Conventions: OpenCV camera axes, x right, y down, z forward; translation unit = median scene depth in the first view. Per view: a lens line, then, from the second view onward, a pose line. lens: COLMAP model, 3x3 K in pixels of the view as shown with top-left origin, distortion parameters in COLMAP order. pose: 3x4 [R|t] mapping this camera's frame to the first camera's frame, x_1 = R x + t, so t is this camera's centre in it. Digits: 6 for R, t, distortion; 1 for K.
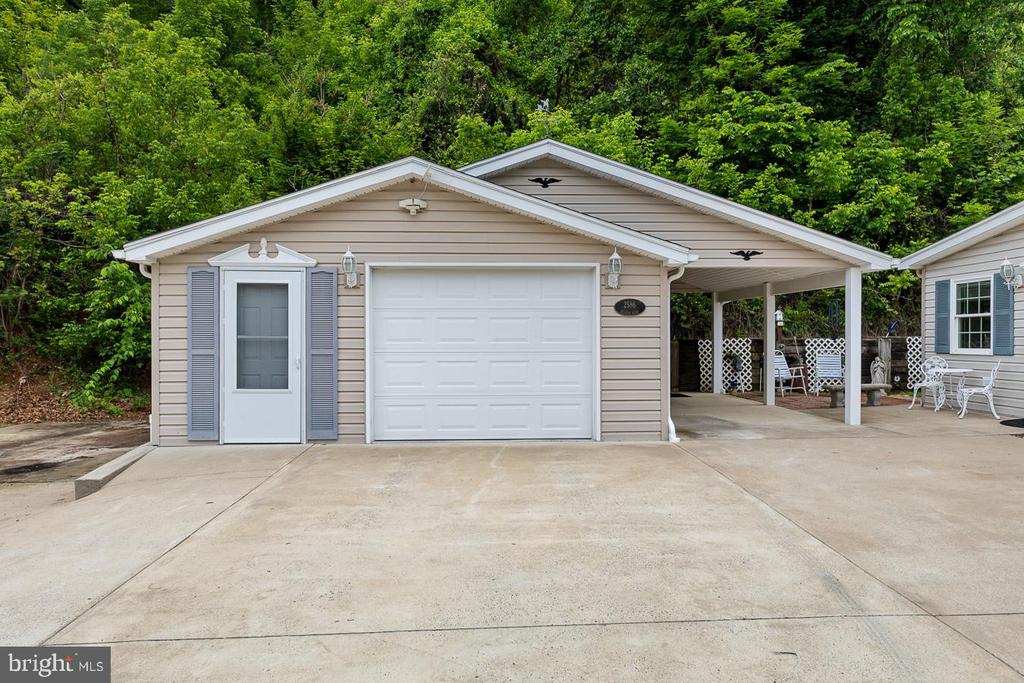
lens RADIAL K [[695.0, 0, 512.0], [0, 695.0, 341.5], [0, 0, 1]] dist [0.000093, 0.000185]
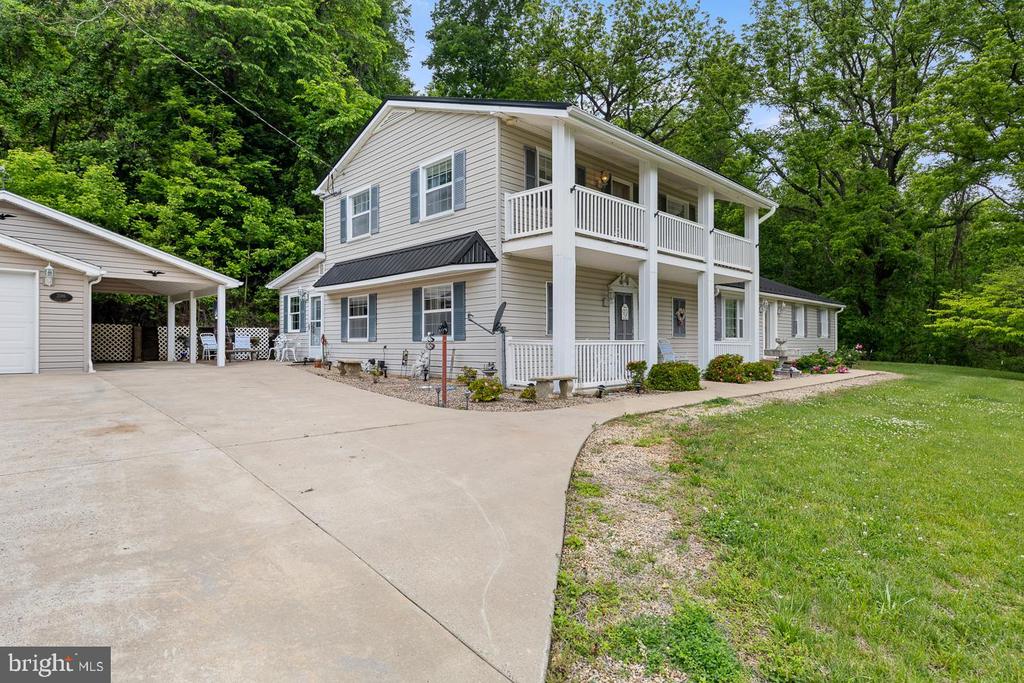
lens RADIAL K [[531.3, 0, 512.0], [0, 531.3, 341.5], [0, 0, 1]] dist [0.001963, -0.009461]
pose [[0.733286, 0.002933, 0.679914, 0.042494], [-0.001388, 0.999995, -0.002818, 0.028925], [-0.679919, 0.001123, 0.733286, -0.337434]]
